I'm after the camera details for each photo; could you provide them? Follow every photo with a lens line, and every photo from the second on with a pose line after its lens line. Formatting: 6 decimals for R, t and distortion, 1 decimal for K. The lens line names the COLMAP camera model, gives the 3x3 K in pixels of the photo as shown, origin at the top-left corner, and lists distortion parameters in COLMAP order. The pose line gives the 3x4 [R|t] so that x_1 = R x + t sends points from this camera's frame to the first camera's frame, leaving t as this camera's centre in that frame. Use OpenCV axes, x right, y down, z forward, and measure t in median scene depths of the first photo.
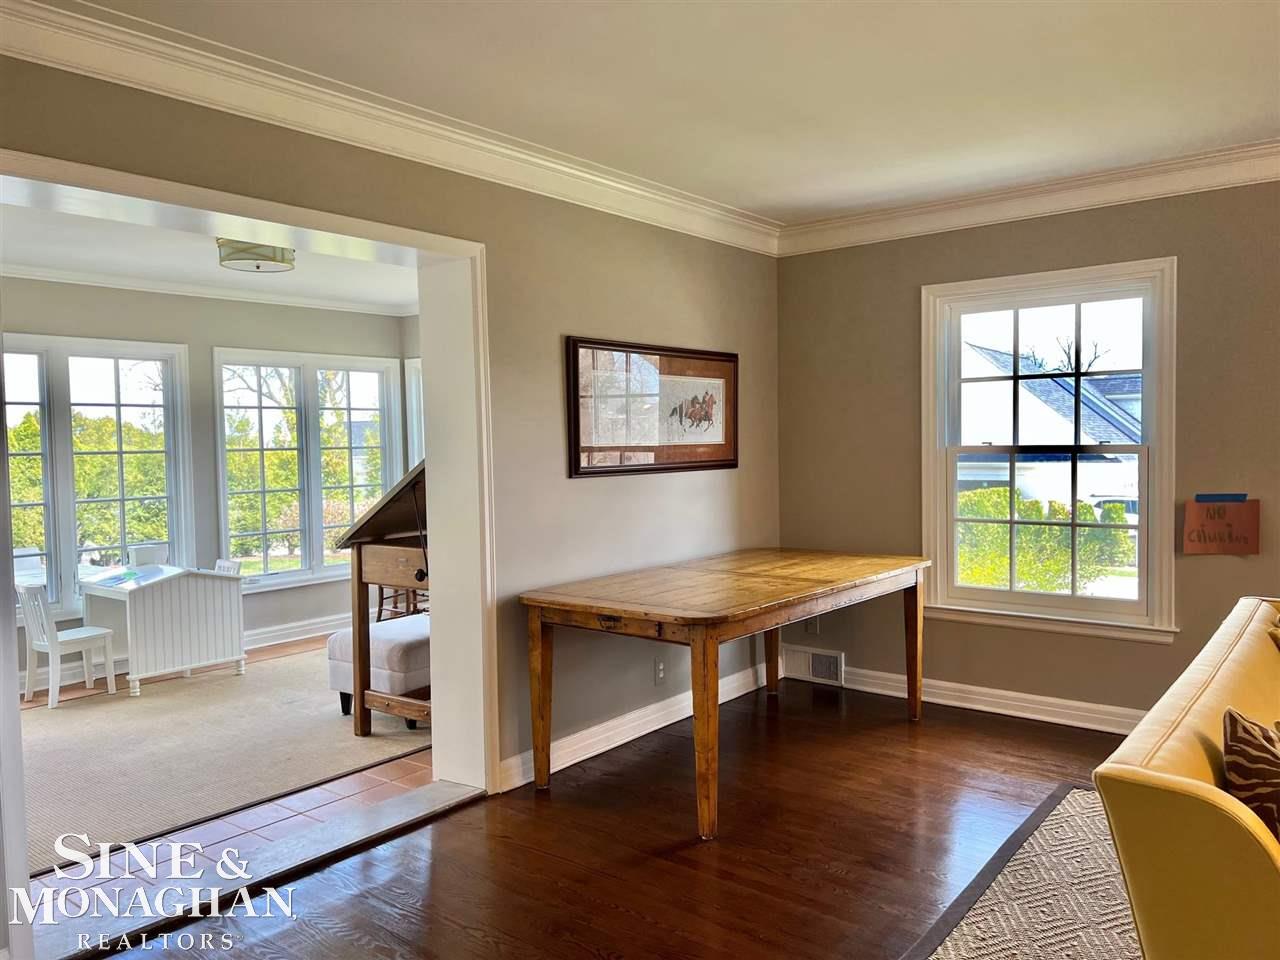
lens RADIAL K [[958.8, 0, 640.1], [0, 958.8, 479.8], [0, 0, 1]] dist [0.023456, -0.016647]
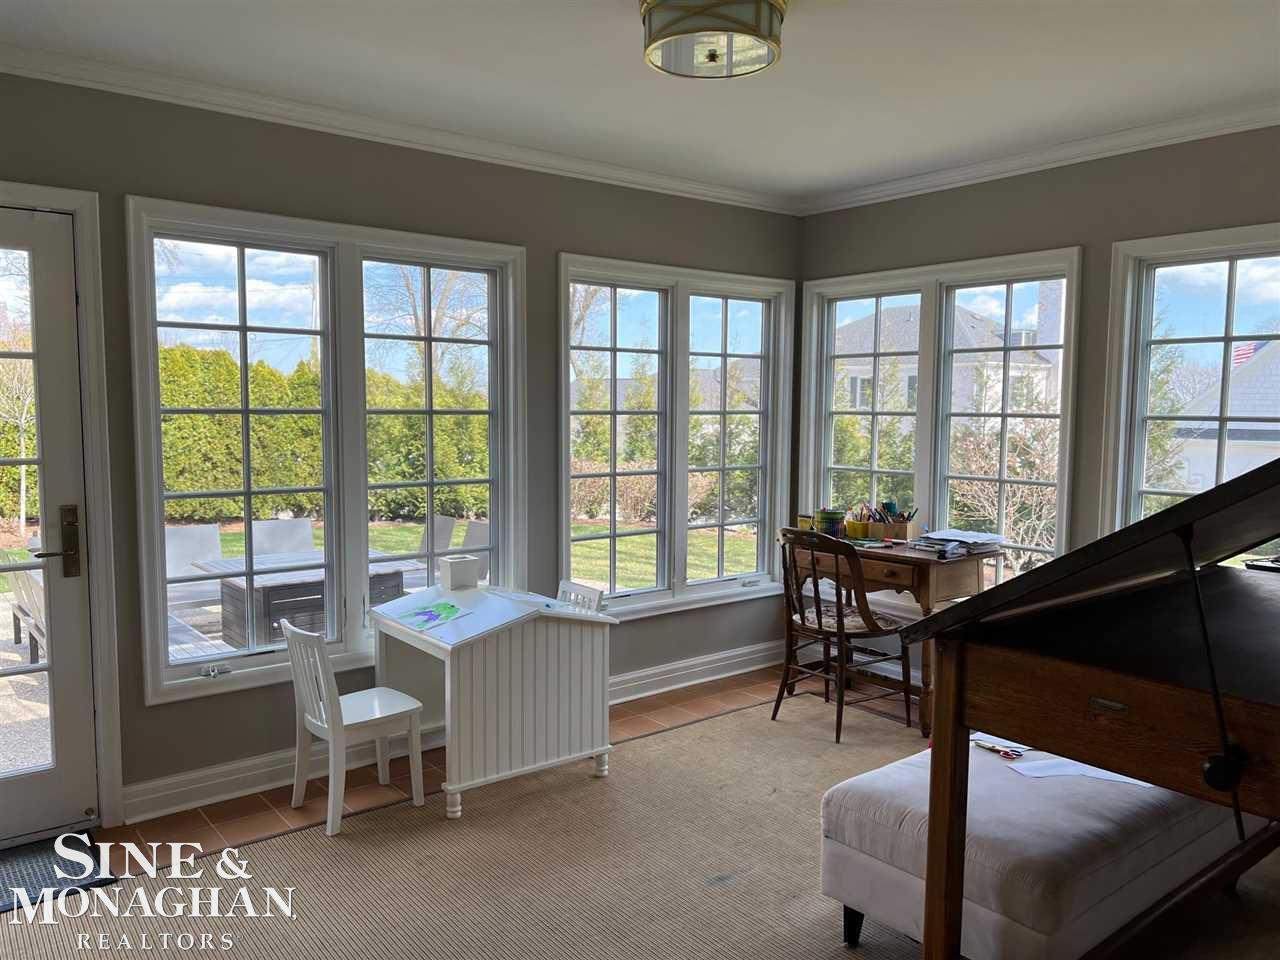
lens RADIAL K [[958.8, 0, 641.7], [0, 958.8, 487.4], [0, 0, 1]] dist [0.023456, -0.016647]
pose [[0.974413, 0.045006, -0.220212, -0.252314], [-0.034162, 0.998020, 0.052805, -0.016634], [0.222152, -0.043931, 0.974022, 0.395188]]
